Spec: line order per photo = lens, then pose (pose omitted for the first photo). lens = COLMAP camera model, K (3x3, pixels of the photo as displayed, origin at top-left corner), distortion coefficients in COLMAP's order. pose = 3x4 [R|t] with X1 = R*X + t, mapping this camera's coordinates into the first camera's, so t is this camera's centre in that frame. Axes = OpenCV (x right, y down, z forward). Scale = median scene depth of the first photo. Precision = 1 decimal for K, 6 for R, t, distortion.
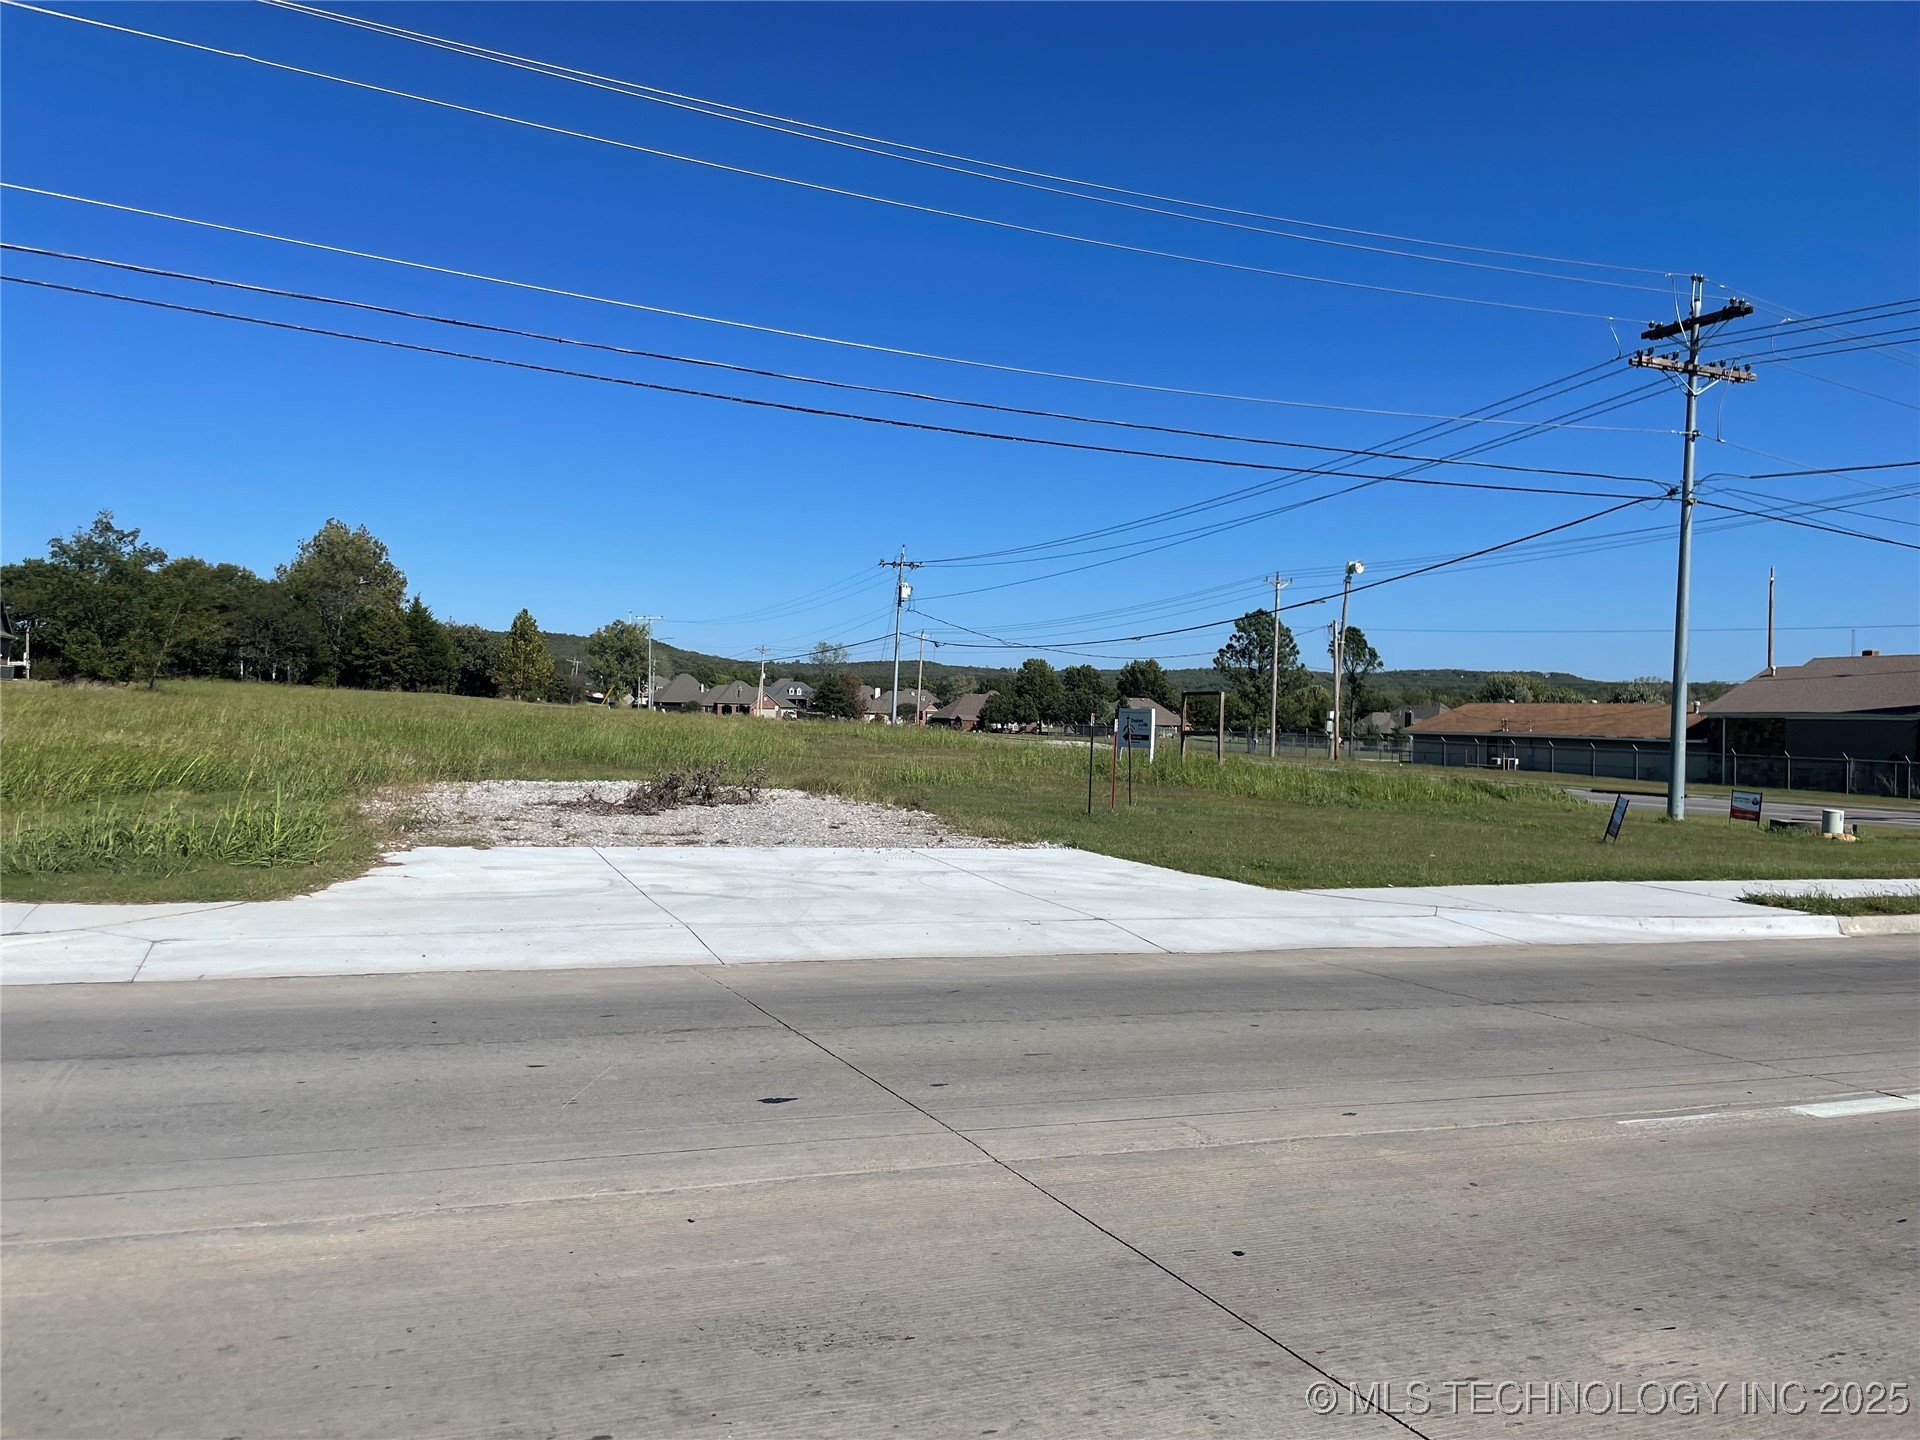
lens RADIAL K [[1467.6, 0, 943.0], [0, 1467.6, 691.6], [0, 0, 1]] dist [0.086600, -0.115027]
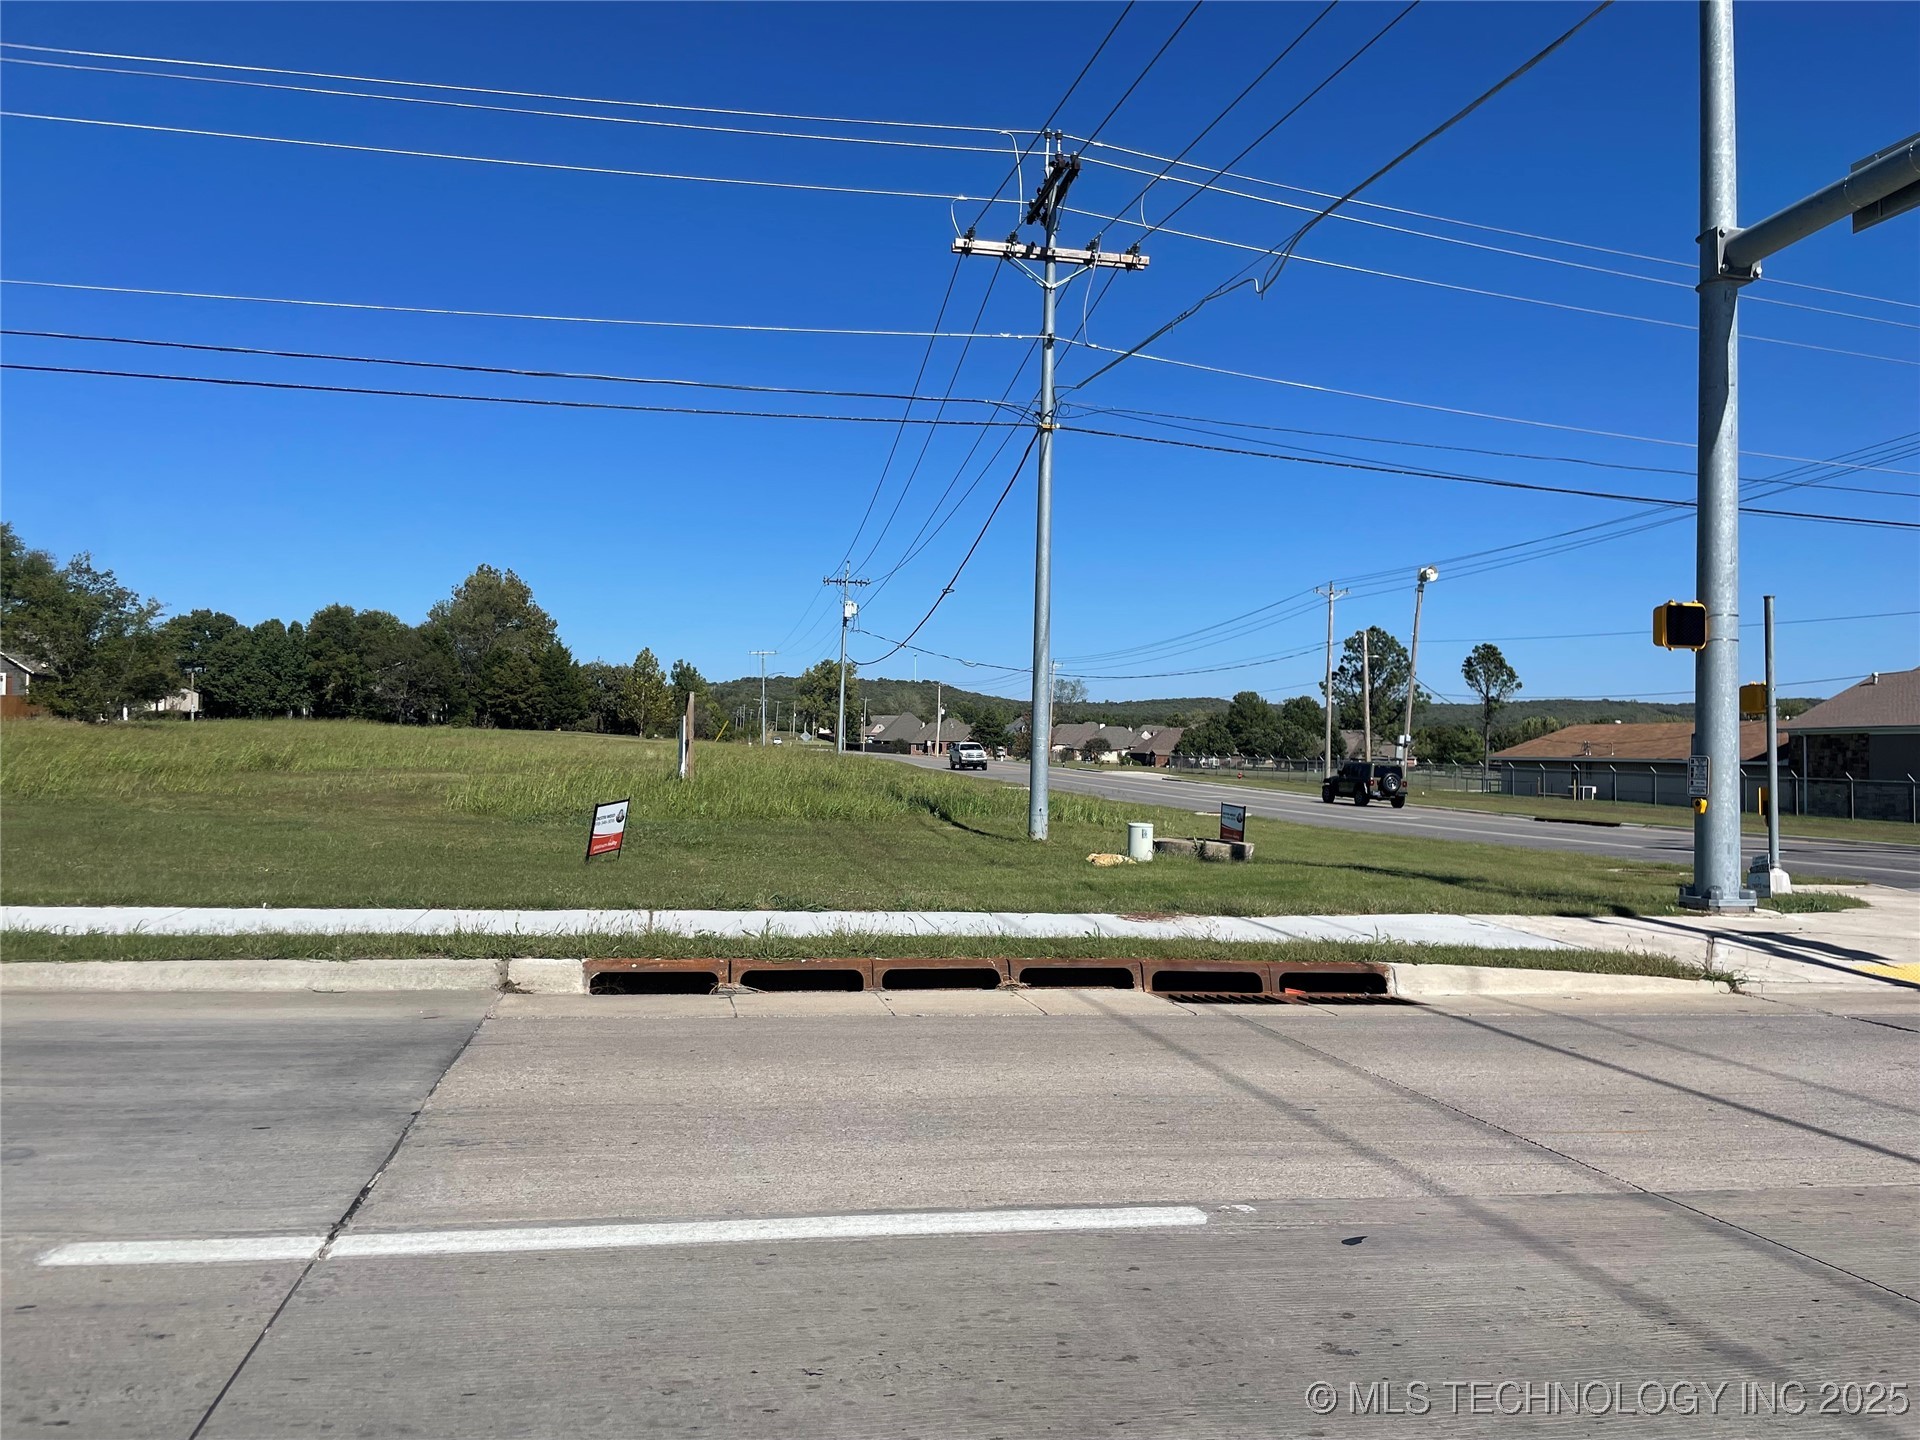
lens RADIAL K [[1467.6, 0, 956.6], [0, 1467.6, 722.4], [0, 0, 1]] dist [0.086600, -0.115027]
pose [[0.981628, -0.012945, -0.190363, 0.944457], [0.011740, 0.999903, -0.007454, 0.049017], [0.190441, 0.005082, 0.981686, 0.379015]]
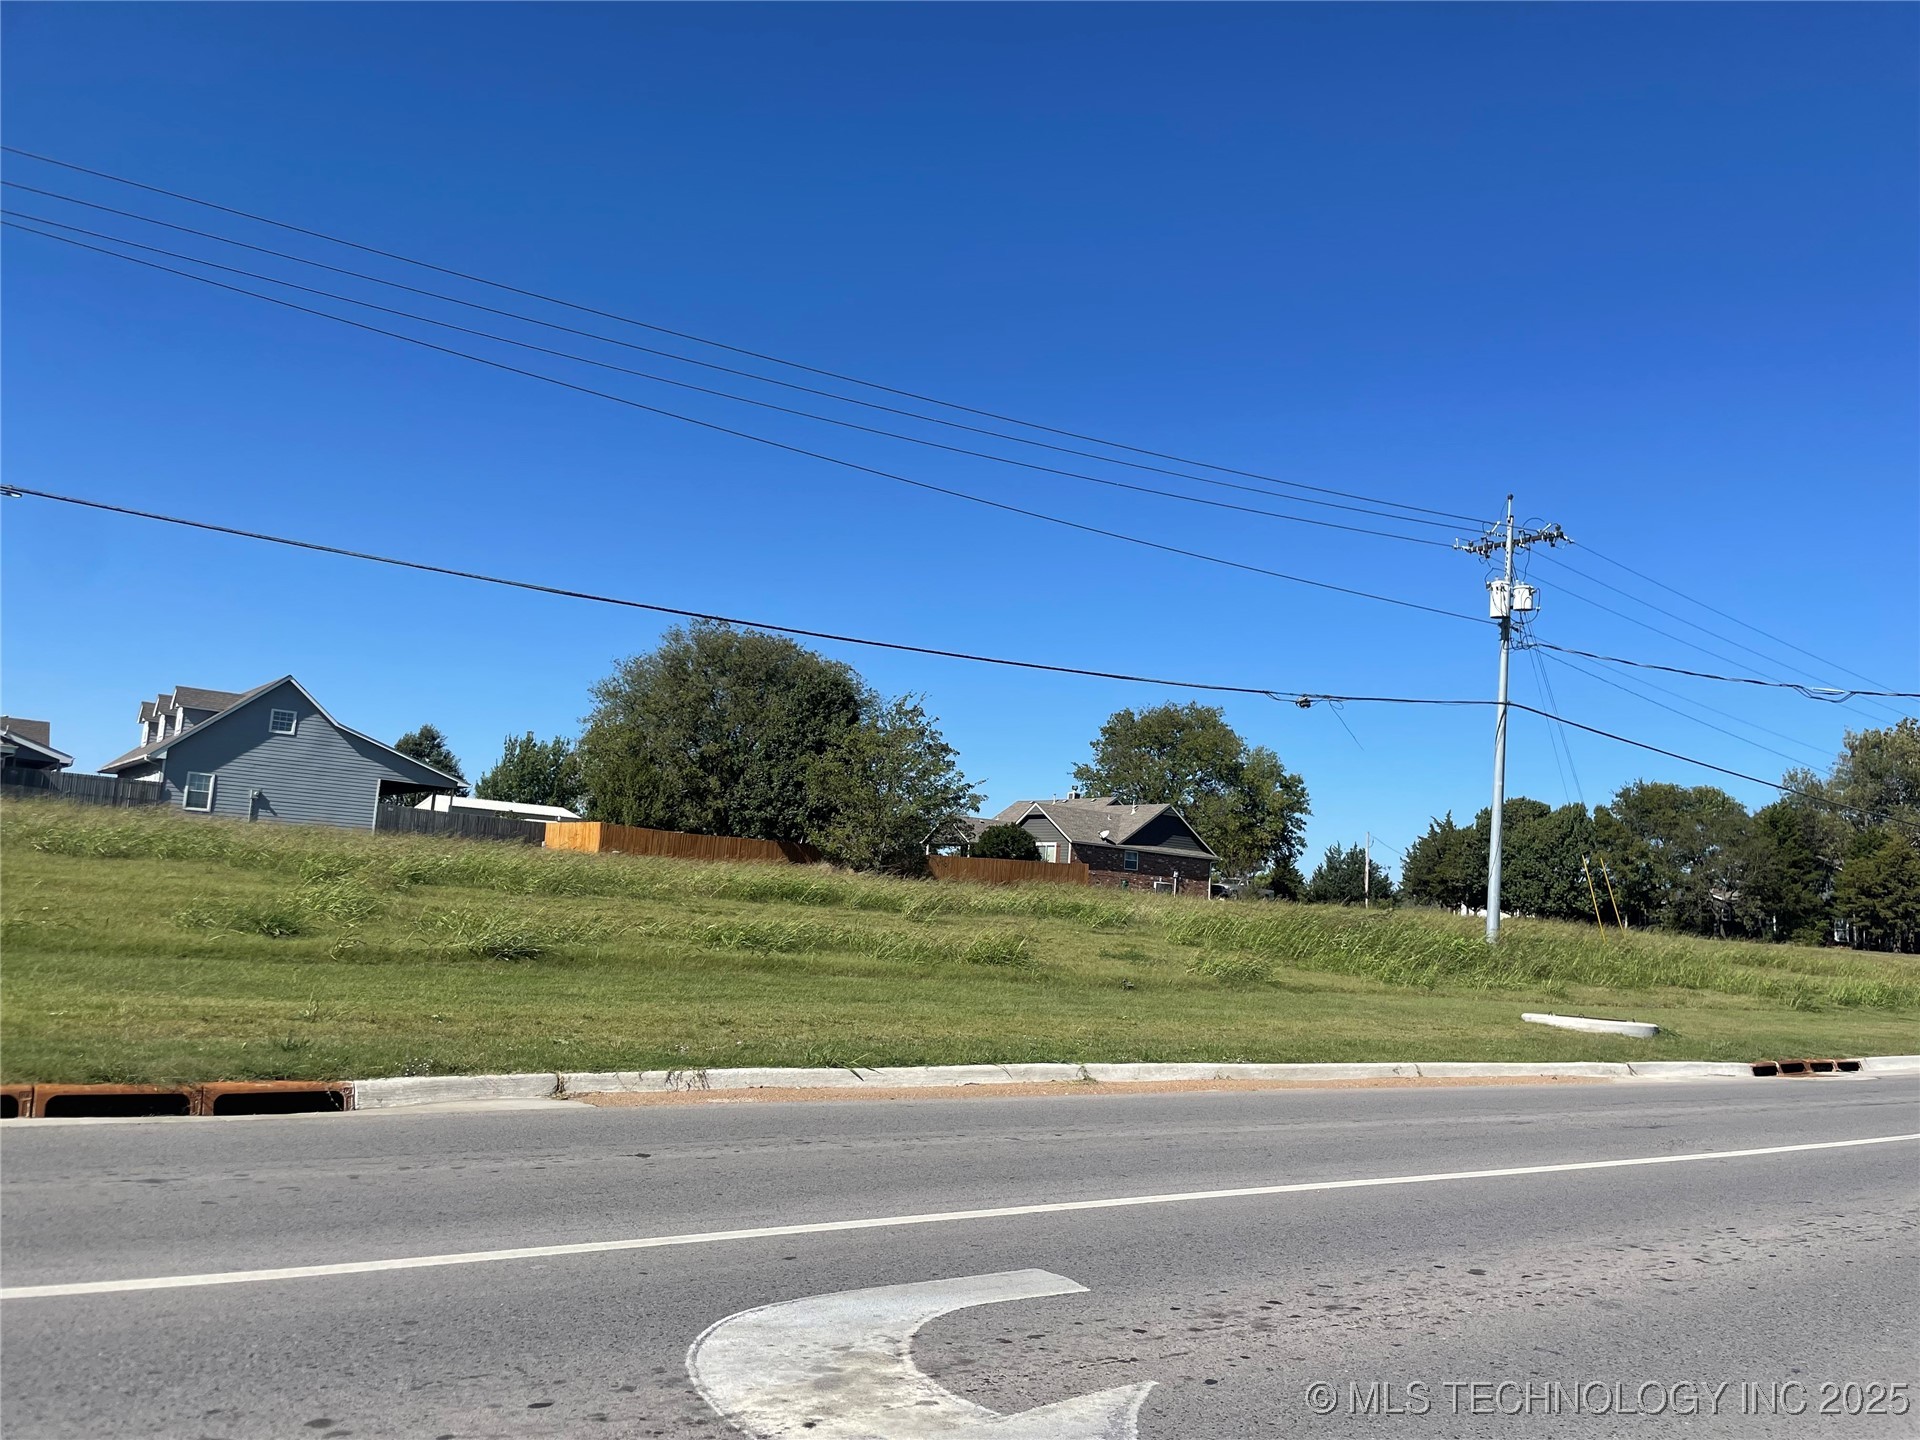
lens RADIAL K [[1467.6, 0, 951.0], [0, 1467.6, 754.1], [0, 0, 1]] dist [0.086600, -0.115027]
pose [[0.262060, -0.110799, -0.958670, 1.447599], [-0.050122, 0.990484, -0.128177, 0.156576], [0.963749, 0.081640, 0.254013, 3.124992]]
